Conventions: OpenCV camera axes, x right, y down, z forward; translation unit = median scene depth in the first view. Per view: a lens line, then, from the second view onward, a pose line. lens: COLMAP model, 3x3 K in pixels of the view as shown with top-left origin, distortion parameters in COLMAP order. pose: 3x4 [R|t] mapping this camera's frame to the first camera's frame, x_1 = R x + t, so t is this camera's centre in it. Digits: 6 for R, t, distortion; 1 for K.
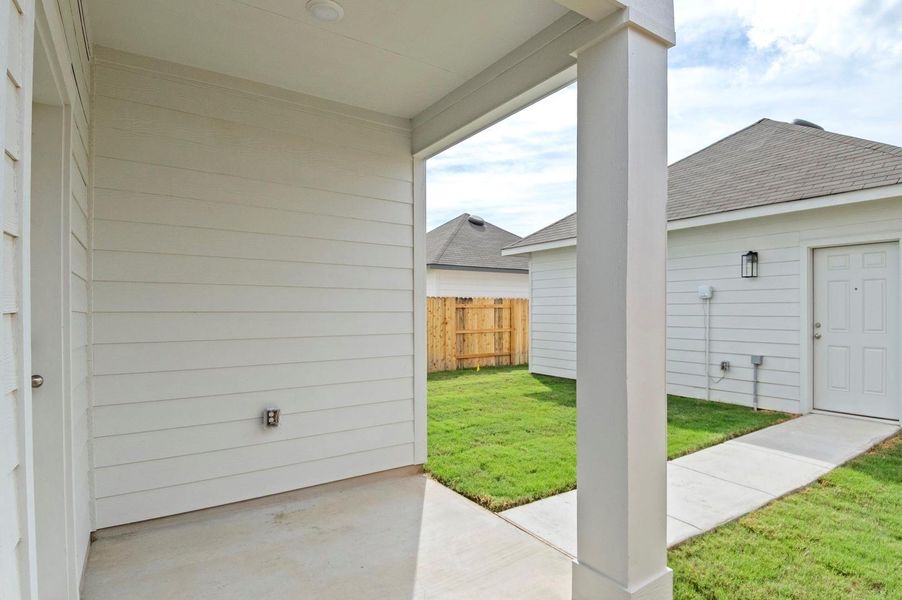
lens RADIAL K [[477.7, 0, 469.1], [0, 477.7, 315.5], [0, 0, 1]] dist [0.042097, -0.053806]
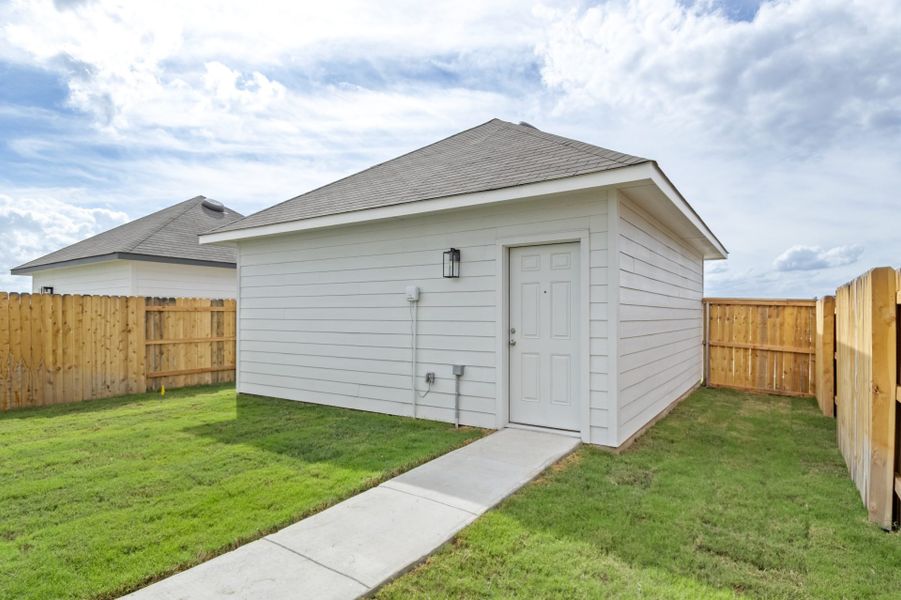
lens RADIAL K [[477.1, 0, 468.6], [0, 477.1, 315.5], [0, 0, 1]] dist [0.042097, -0.053806]
pose [[0.926361, 0.000708, 0.376636, 0.259807], [0.002636, 0.999962, -0.008364, -0.001419], [-0.376627, 0.008741, 0.926324, 0.159238]]
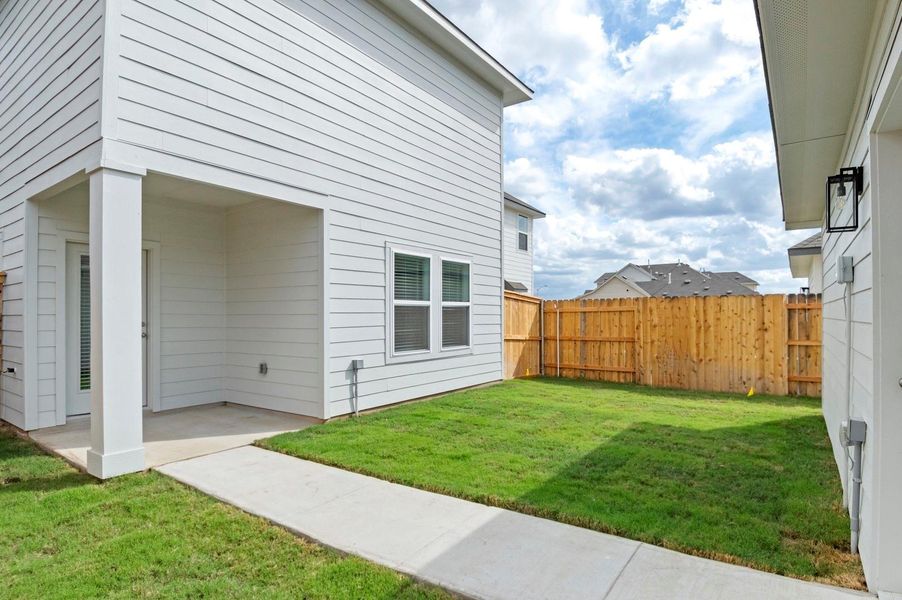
lens RADIAL K [[477.7, 0, 469.1], [0, 477.7, 315.5], [0, 0, 1]] dist [0.042097, -0.053806]
pose [[0.346828, -0.003751, -0.937921, 0.788304], [-0.003265, 0.999981, -0.005207, -0.001191], [0.937923, 0.004868, 0.346809, 0.500998]]
